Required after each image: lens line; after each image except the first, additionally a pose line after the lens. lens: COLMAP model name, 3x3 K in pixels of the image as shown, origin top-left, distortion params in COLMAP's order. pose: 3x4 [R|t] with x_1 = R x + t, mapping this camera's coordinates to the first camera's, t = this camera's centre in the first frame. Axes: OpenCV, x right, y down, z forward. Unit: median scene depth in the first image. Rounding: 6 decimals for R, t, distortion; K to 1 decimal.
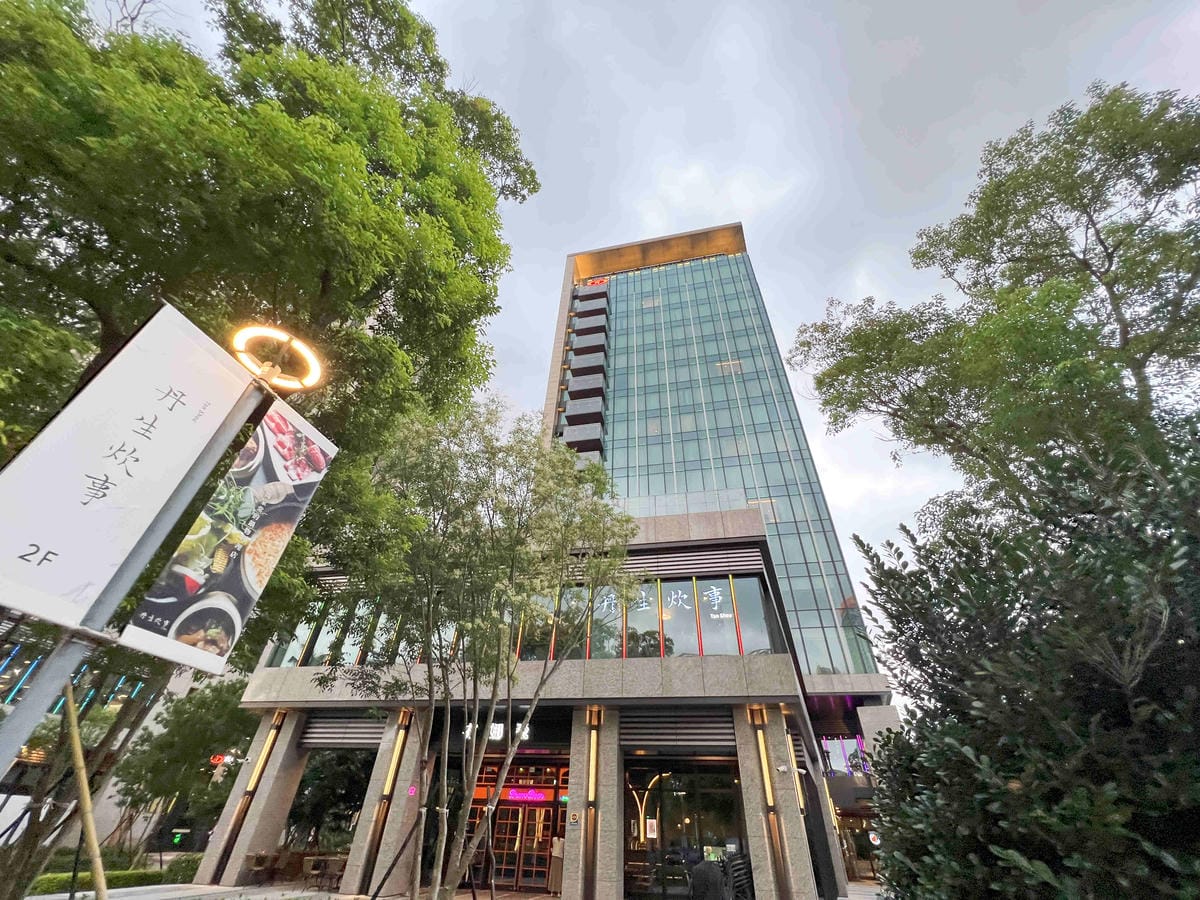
lens RADIAL K [[481.3, 0, 599.8], [0, 481.3, 448.7], [0, 0, 1]] dist [-0.003454, 0.000910]
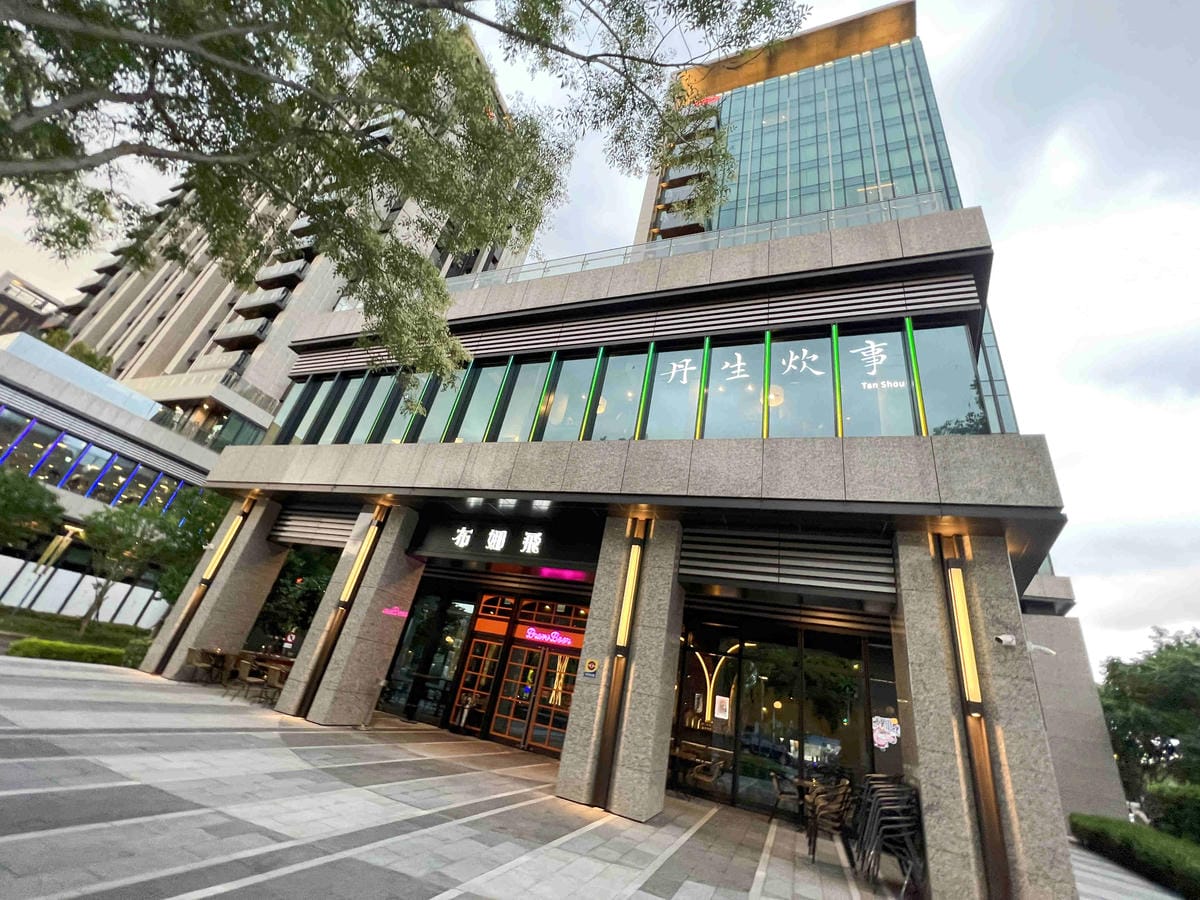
lens RADIAL K [[481.3, 0, 599.8], [0, 481.3, 448.7], [0, 0, 1]] dist [-0.003454, 0.000910]
pose [[0.979949, 0.067580, -0.187437, 0.044415], [-0.030636, 0.980642, 0.193398, 0.327293], [0.196878, -0.183778, 0.963050, 0.402376]]
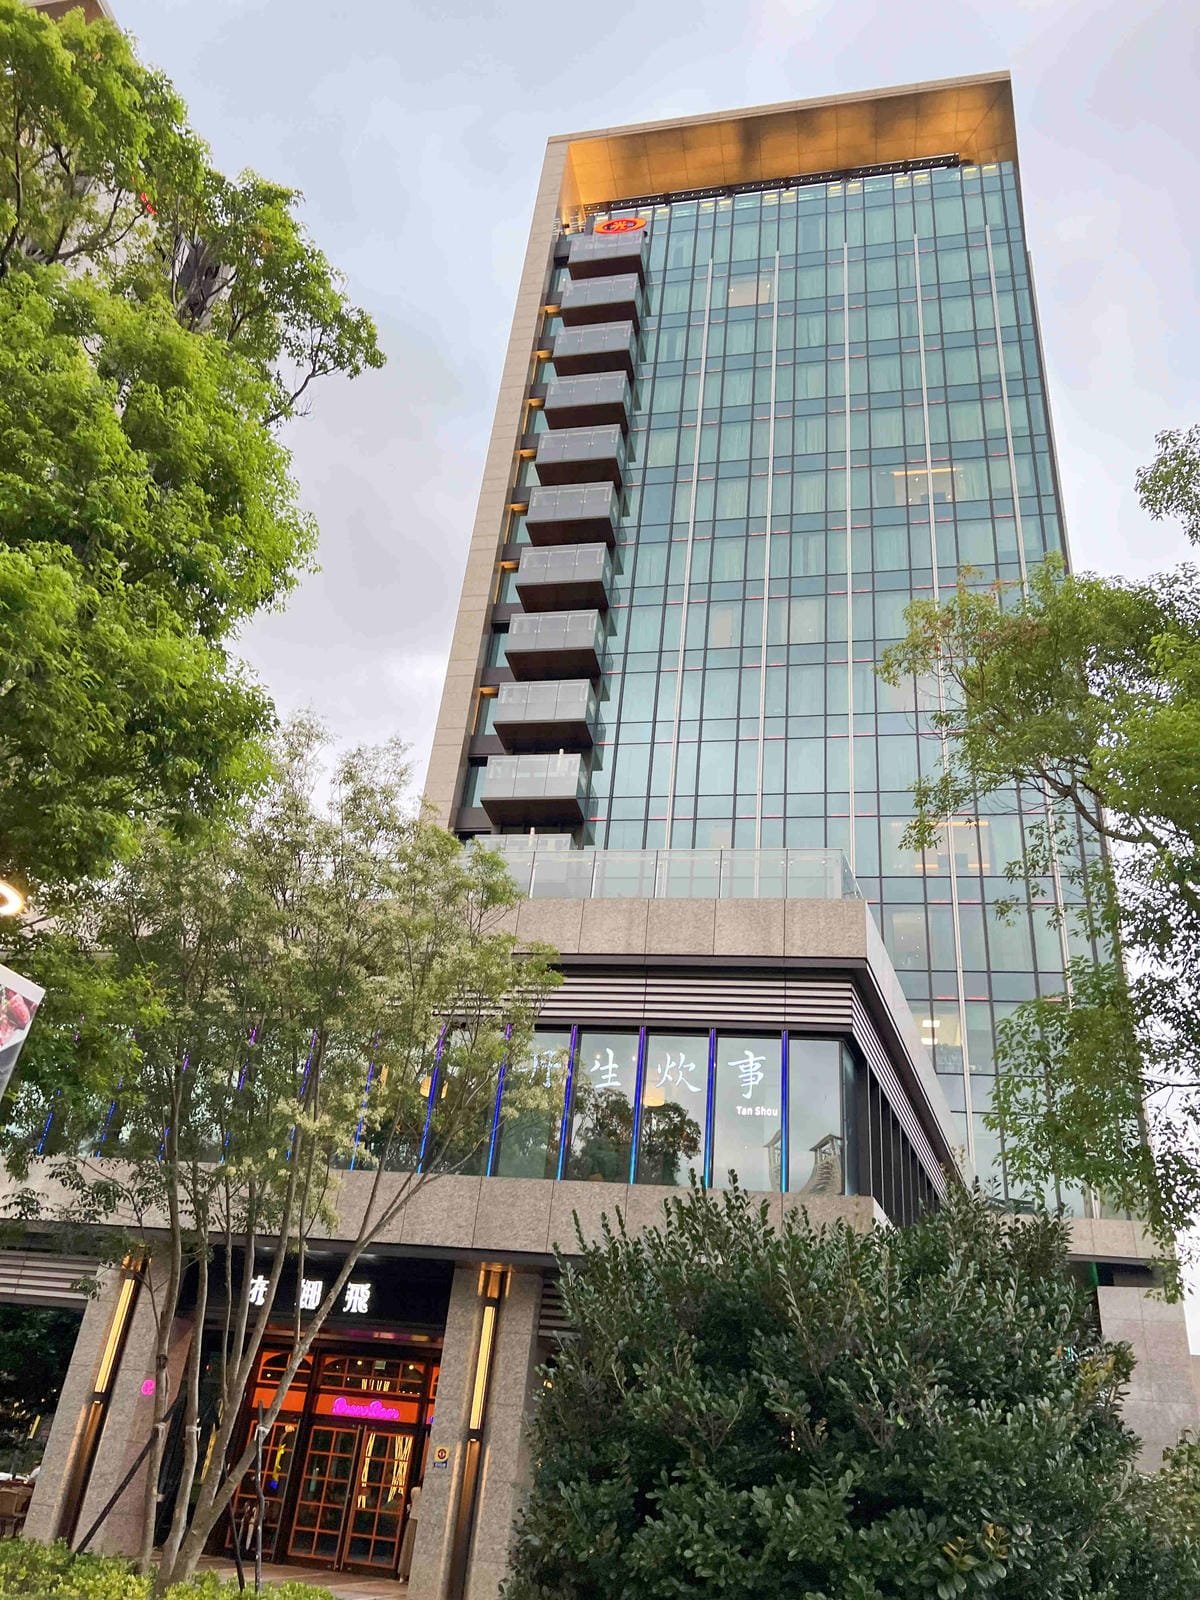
lens RADIAL K [[1201.1, 0, 584.7], [0, 1201.1, 807.1], [0, 0, 1]] dist [0.050139, -0.051225]
pose [[0.997924, 0.059399, -0.024903, 0.085532], [-0.054692, 0.985692, 0.159434, -0.160147], [0.034016, -0.157741, 0.986895, -0.205598]]
